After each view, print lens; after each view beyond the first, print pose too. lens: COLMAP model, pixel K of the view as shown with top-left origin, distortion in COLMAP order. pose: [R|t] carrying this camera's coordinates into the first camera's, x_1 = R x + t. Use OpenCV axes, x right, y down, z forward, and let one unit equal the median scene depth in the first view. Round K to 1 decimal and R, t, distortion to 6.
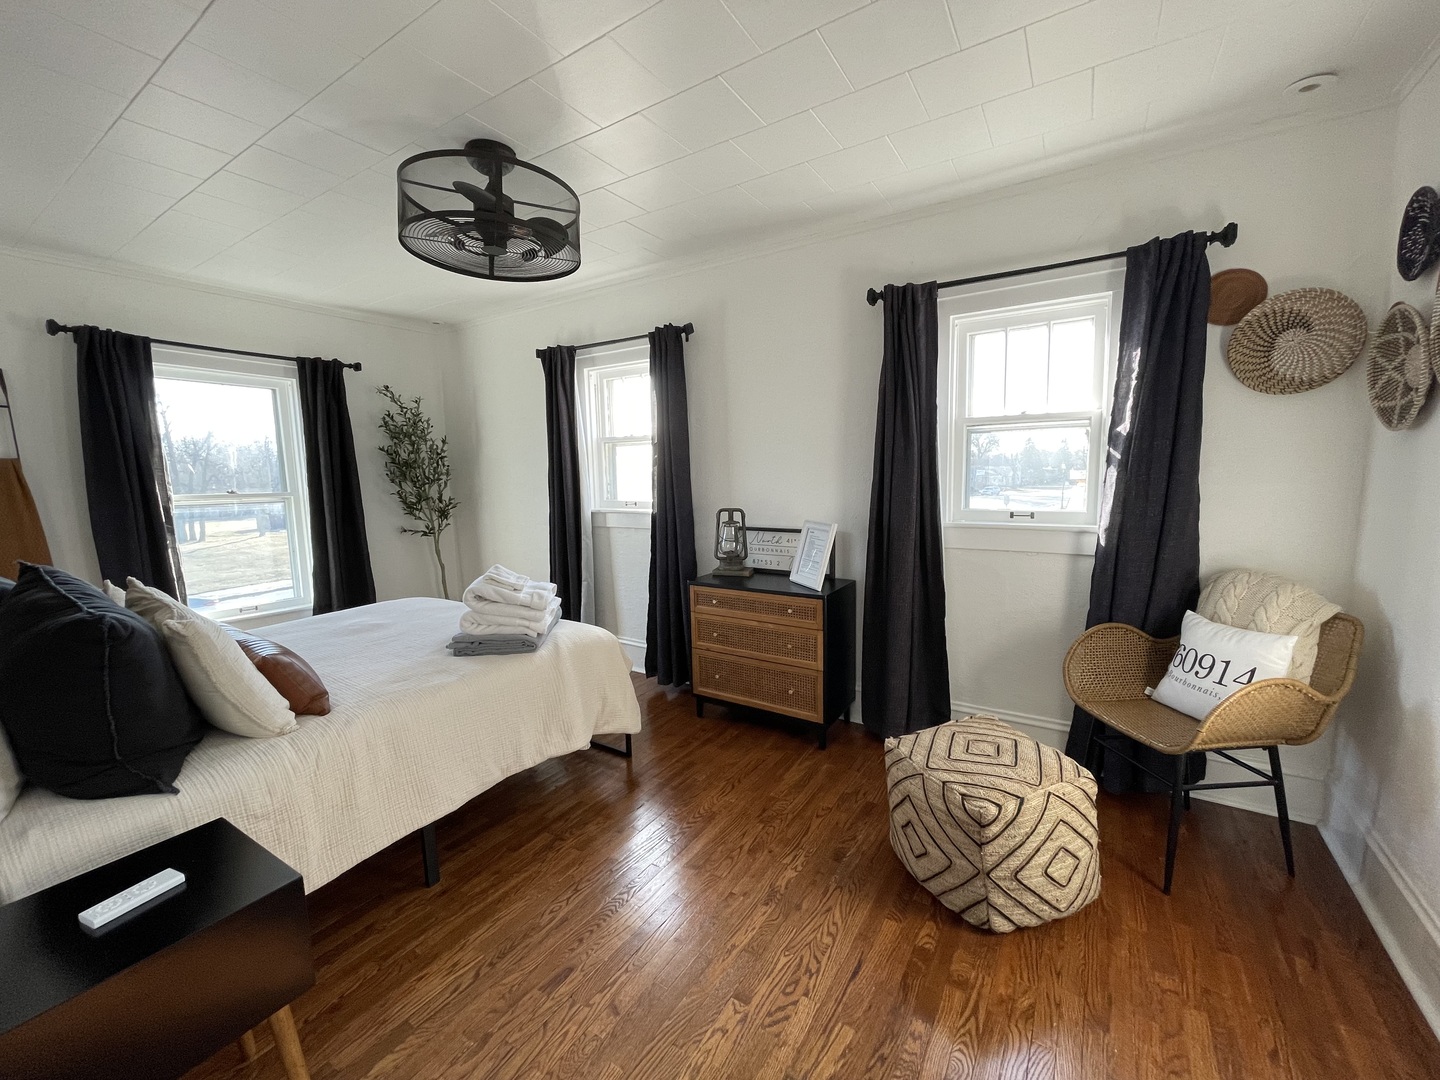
lens RADIAL K [[582.0, 0, 717.5], [0, 582.0, 541.4], [0, 0, 1]] dist [-0.001356, 0.000491]
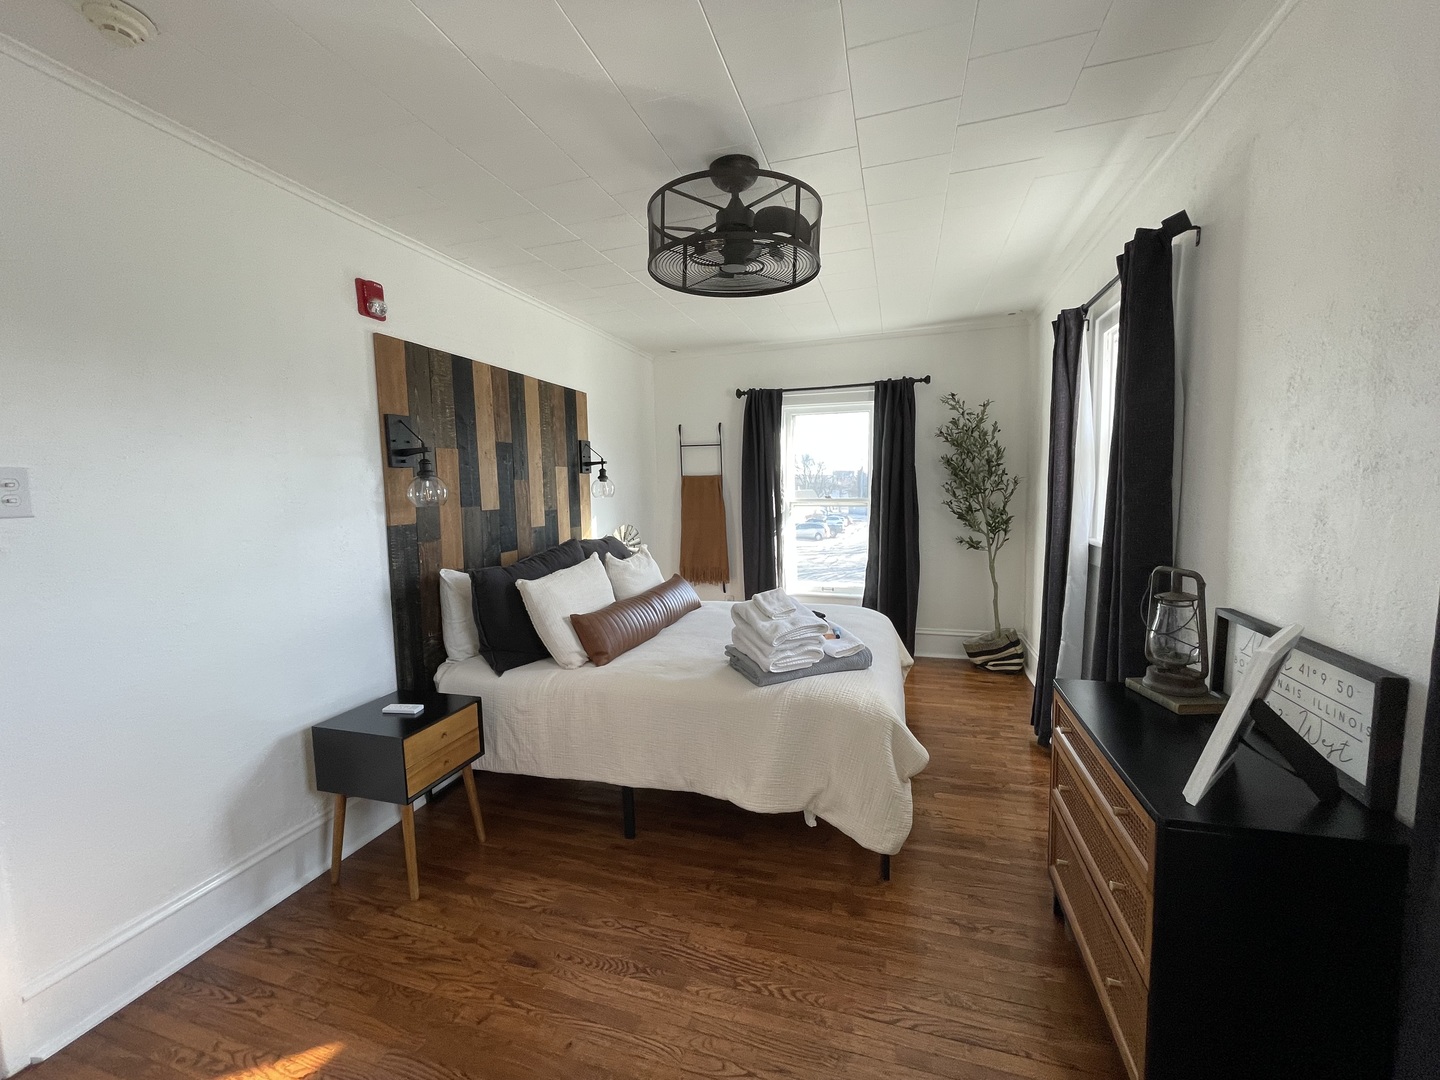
lens RADIAL K [[582.0, 0, 714.6], [0, 582.0, 539.2], [0, 0, 1]] dist [-0.001356, 0.000491]
pose [[0.266275, 0.101608, -0.958527, 0.402788], [-0.099254, 0.992033, 0.077588, -0.081533], [0.958773, 0.074478, 0.274238, 0.497143]]
